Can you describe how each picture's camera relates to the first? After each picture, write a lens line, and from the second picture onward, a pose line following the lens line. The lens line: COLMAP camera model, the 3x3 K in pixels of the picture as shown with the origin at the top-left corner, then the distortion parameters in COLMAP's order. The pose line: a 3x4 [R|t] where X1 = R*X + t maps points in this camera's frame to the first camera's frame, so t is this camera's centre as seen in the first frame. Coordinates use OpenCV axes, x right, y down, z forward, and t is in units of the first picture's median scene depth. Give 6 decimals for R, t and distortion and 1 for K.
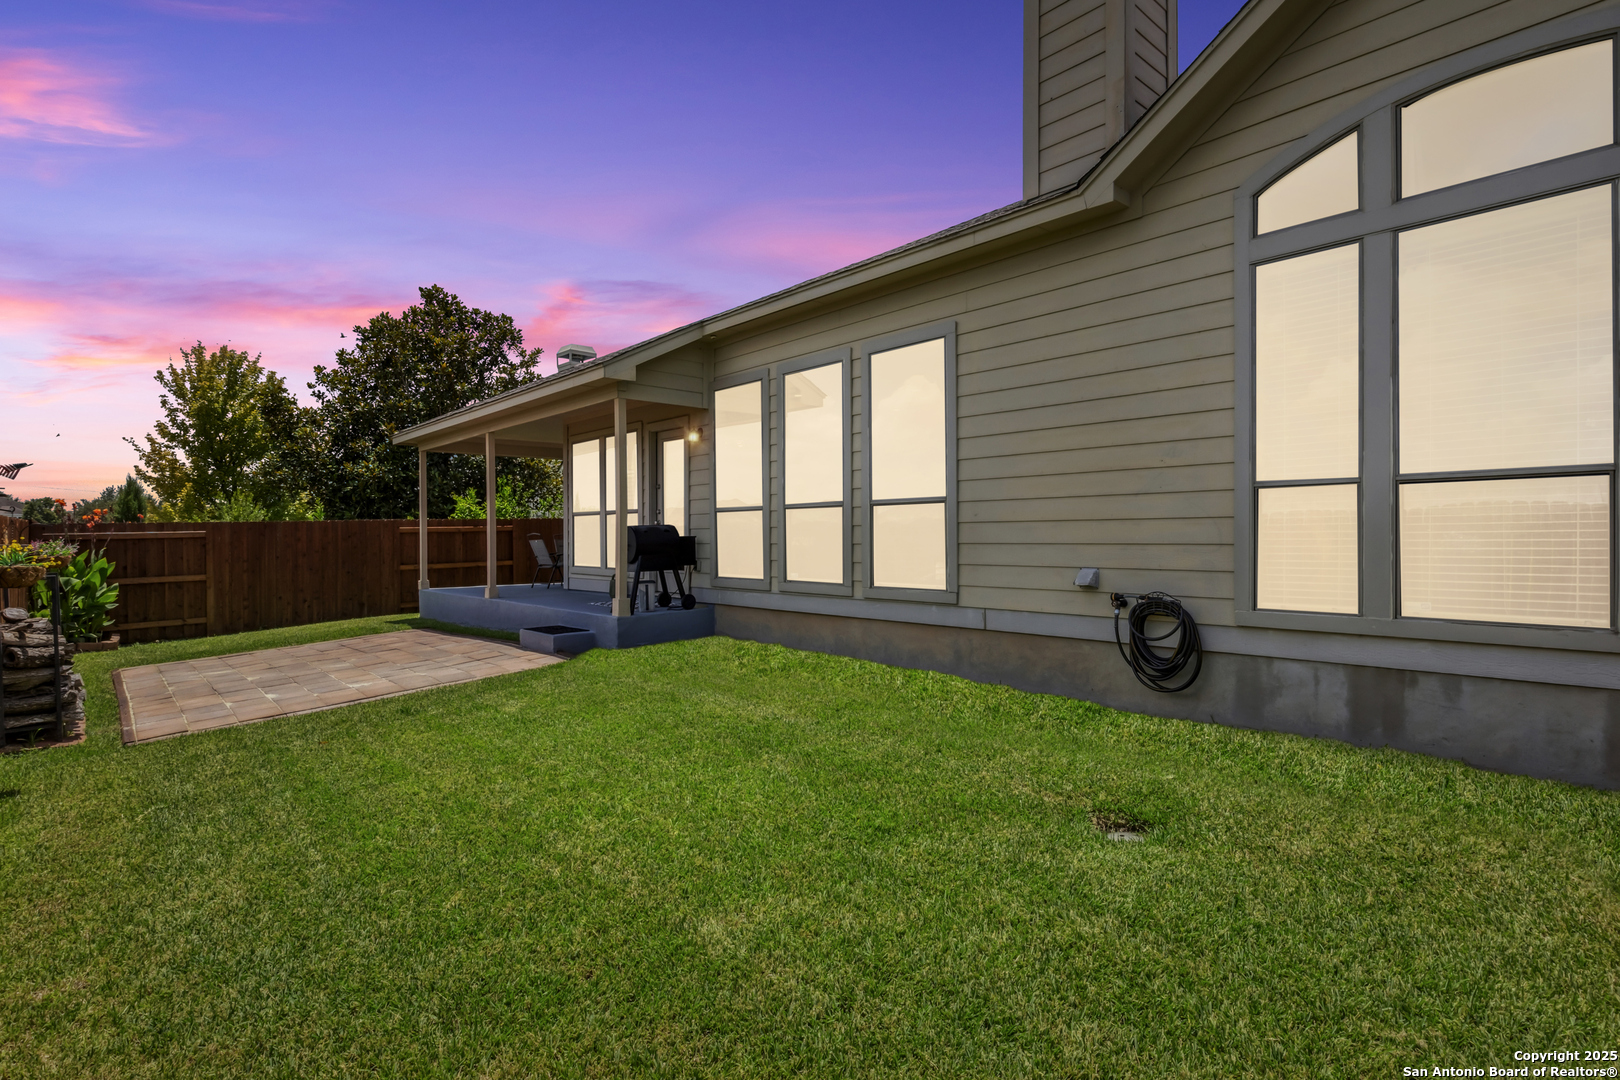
lens RADIAL K [[815.9, 0, 809.7], [0, 815.9, 544.1], [0, 0, 1]] dist [-0.009069, 0.001271]
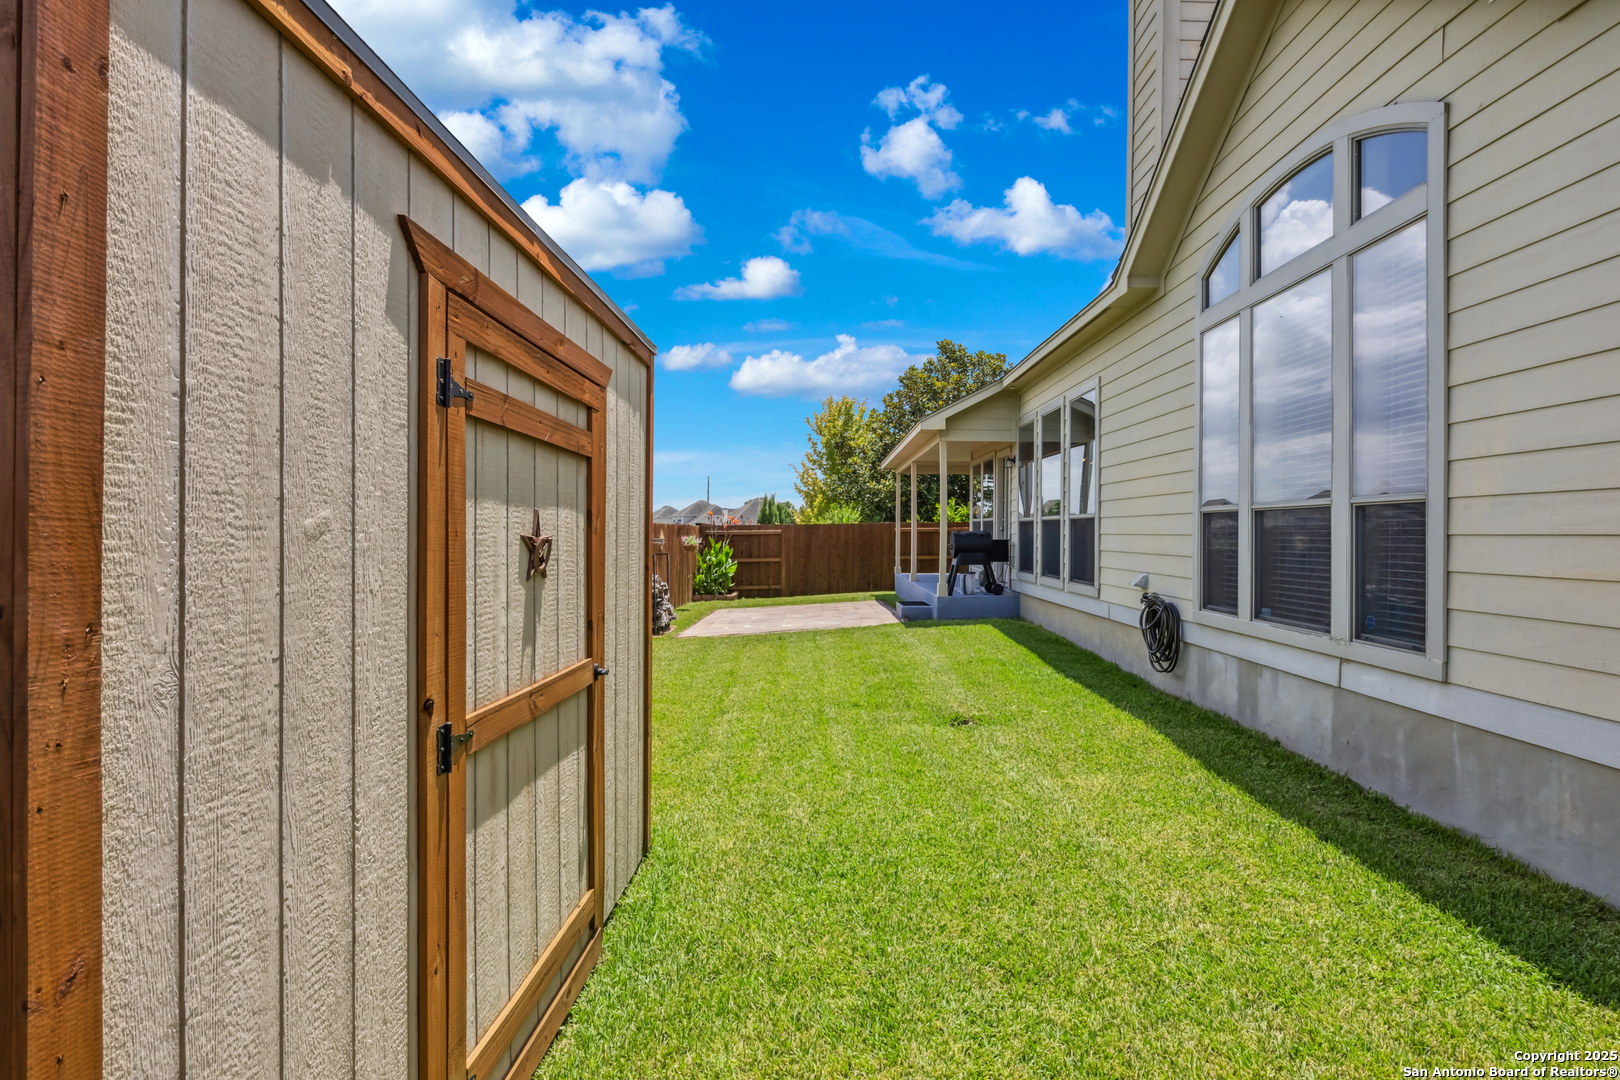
lens RADIAL K [[815.9, 0, 810.8], [0, 815.9, 530.8], [0, 0, 1]] dist [-0.009069, 0.001271]
pose [[0.735910, 0.011111, -0.676988, 0.350272], [-0.018978, 0.999811, -0.004221, -0.008718], [0.676814, 0.015954, 0.735982, -0.118914]]
